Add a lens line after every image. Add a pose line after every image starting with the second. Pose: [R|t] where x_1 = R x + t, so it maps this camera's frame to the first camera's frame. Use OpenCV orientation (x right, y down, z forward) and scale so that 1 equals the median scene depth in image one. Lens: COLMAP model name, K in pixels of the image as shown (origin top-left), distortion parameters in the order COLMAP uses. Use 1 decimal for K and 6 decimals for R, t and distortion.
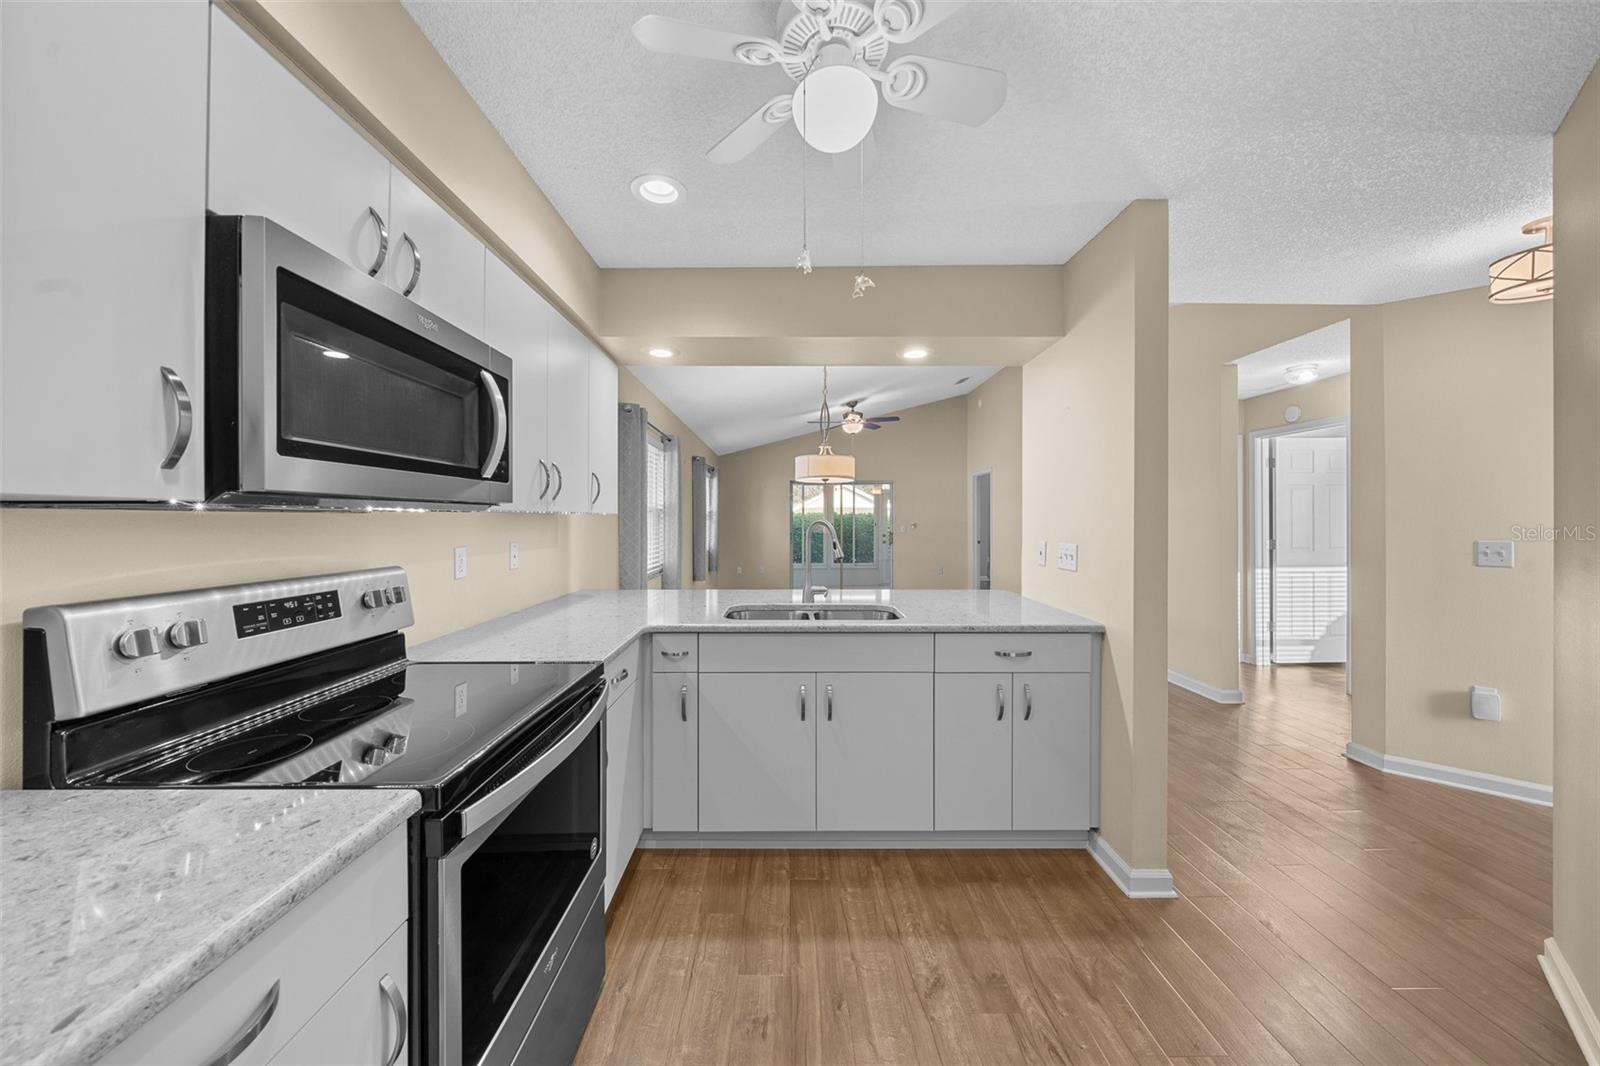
lens RADIAL K [[557.8, 0, 790.6], [0, 557.8, 523.0], [0, 0, 1]] dist [-0.001840, -0.000011]
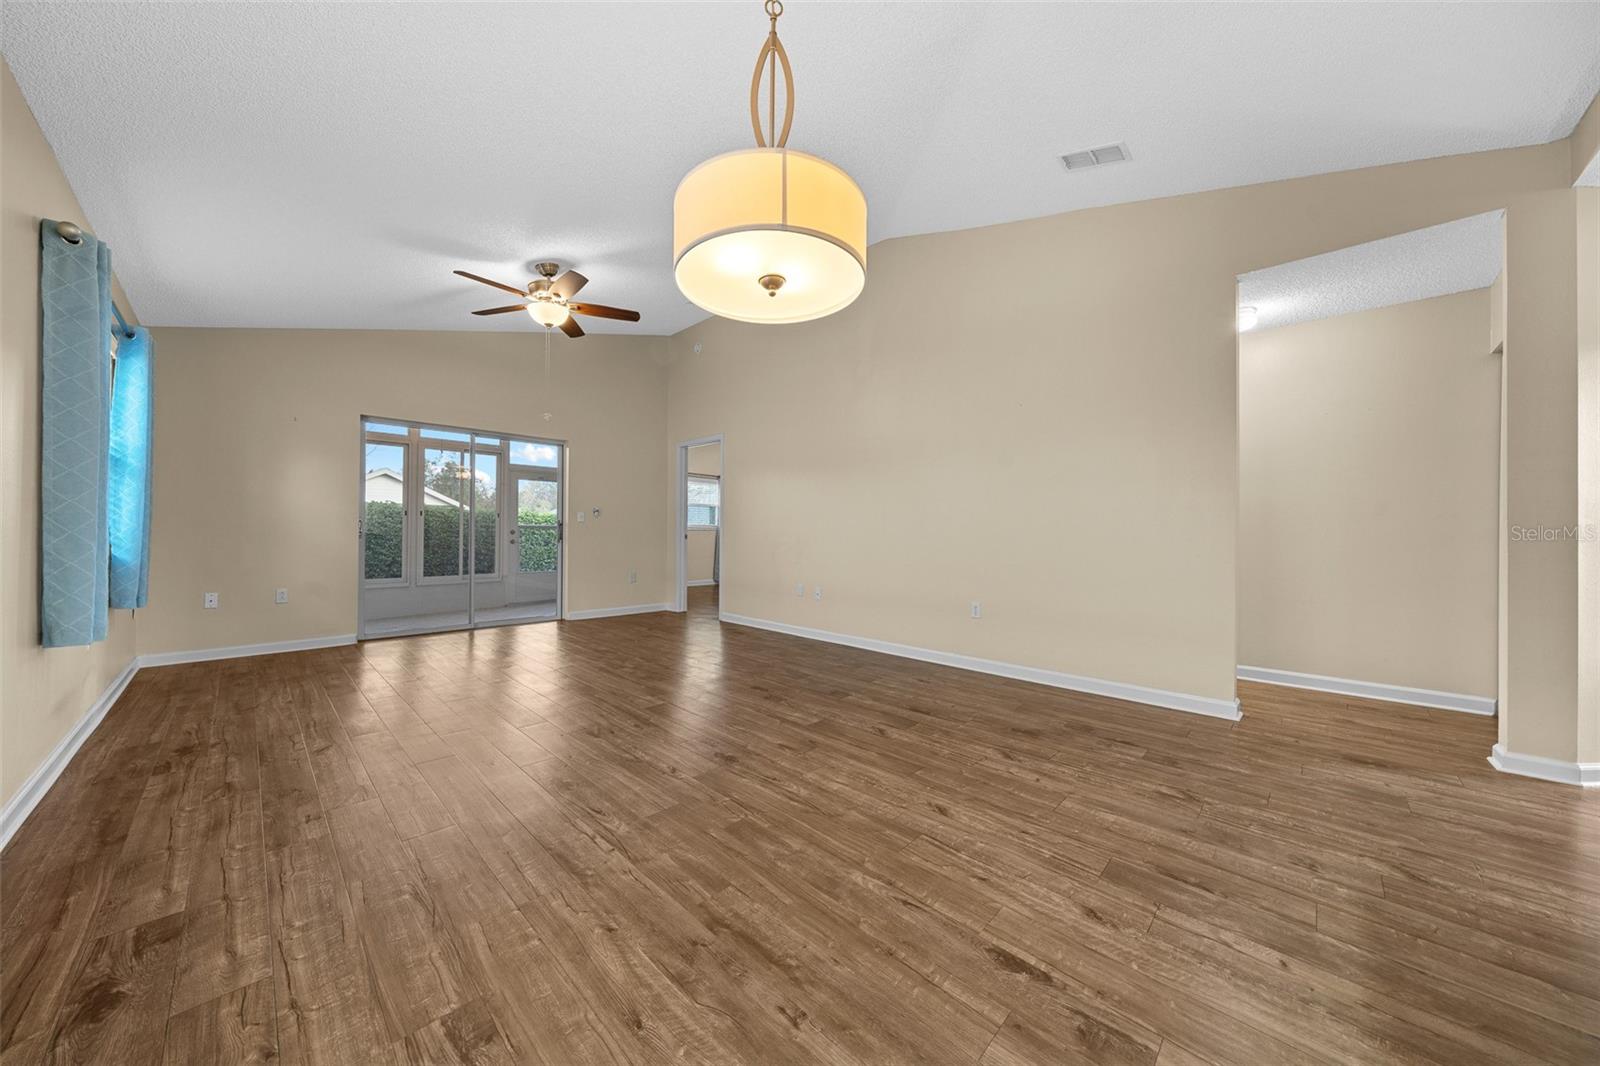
lens RADIAL K [[541.3, 0, 798.1], [0, 541.3, 532.9], [0, 0, 1]] dist [-0.005459, 0.000048]
pose [[0.703361, 0.008378, 0.710784, -0.341451], [-0.005241, 0.999964, -0.006600, 0.161171], [-0.710814, 0.000917, 0.703380, 1.884299]]
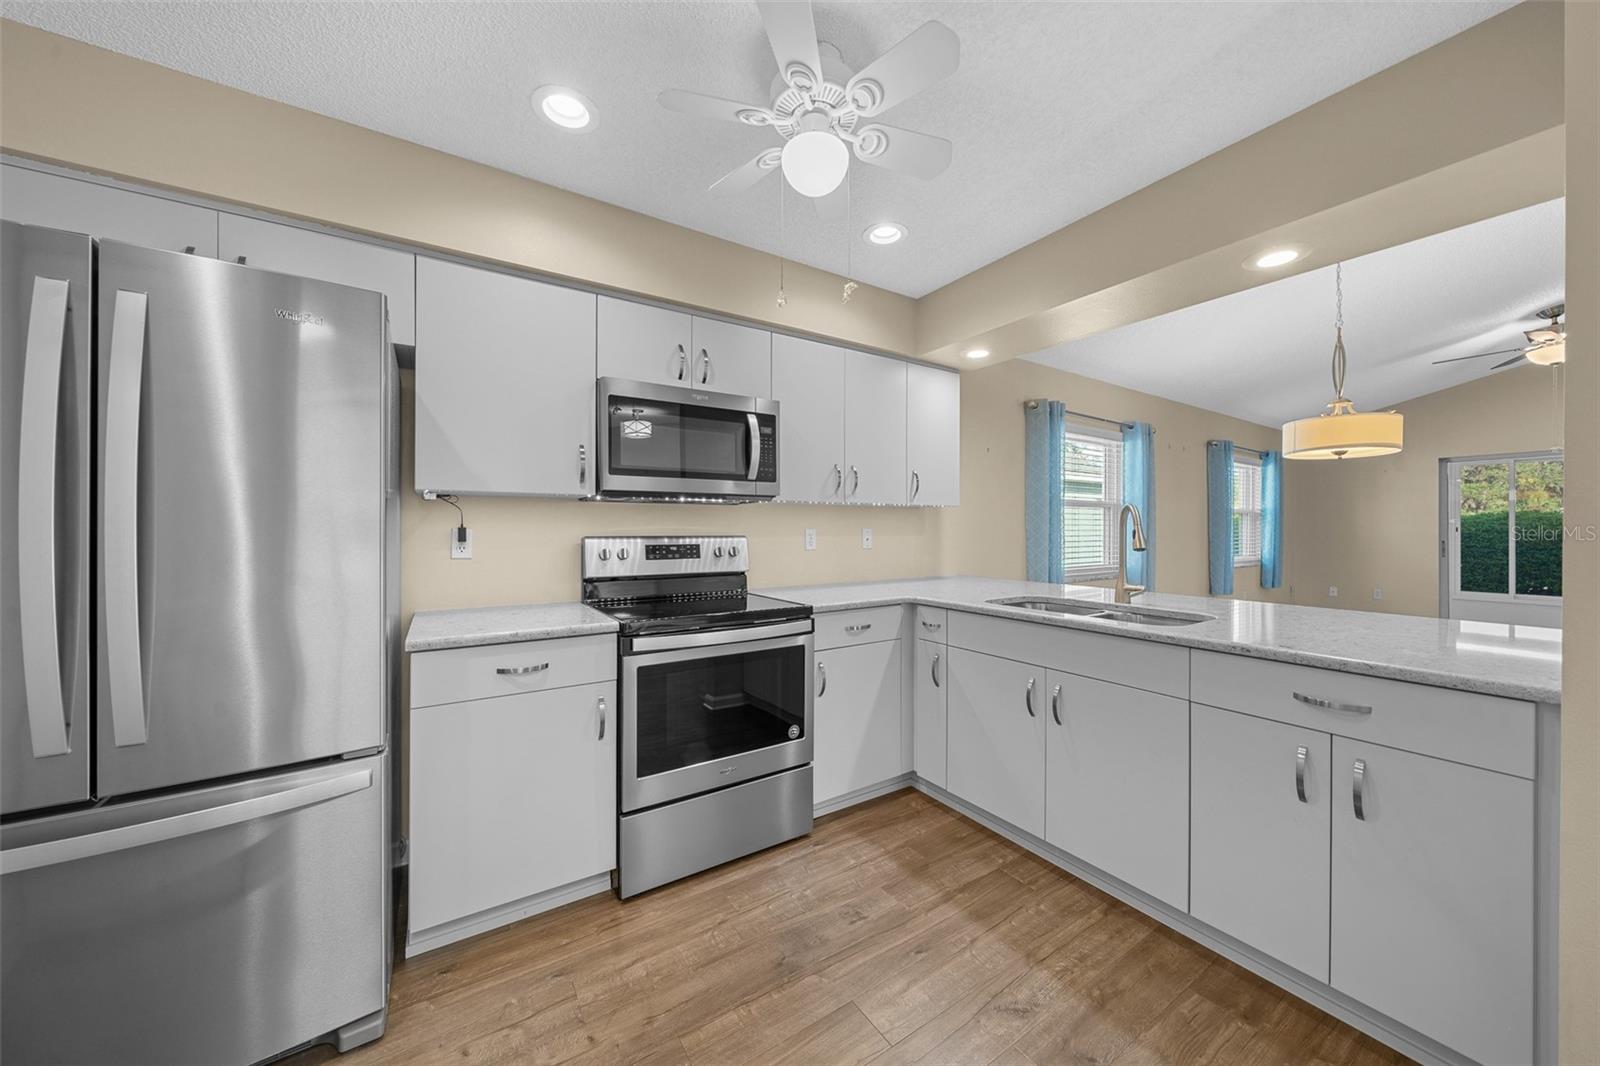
lens RADIAL K [[563.4, 0, 800.0], [0, 563.4, 533.0], [0, 0, 1]] dist [-0.002558, -0.000129]
pose [[0.536120, 0.006224, -0.844119, 0.740142], [-0.005272, 0.999978, 0.004025, 0.054420], [0.844126, 0.002292, 0.536141, 0.197062]]
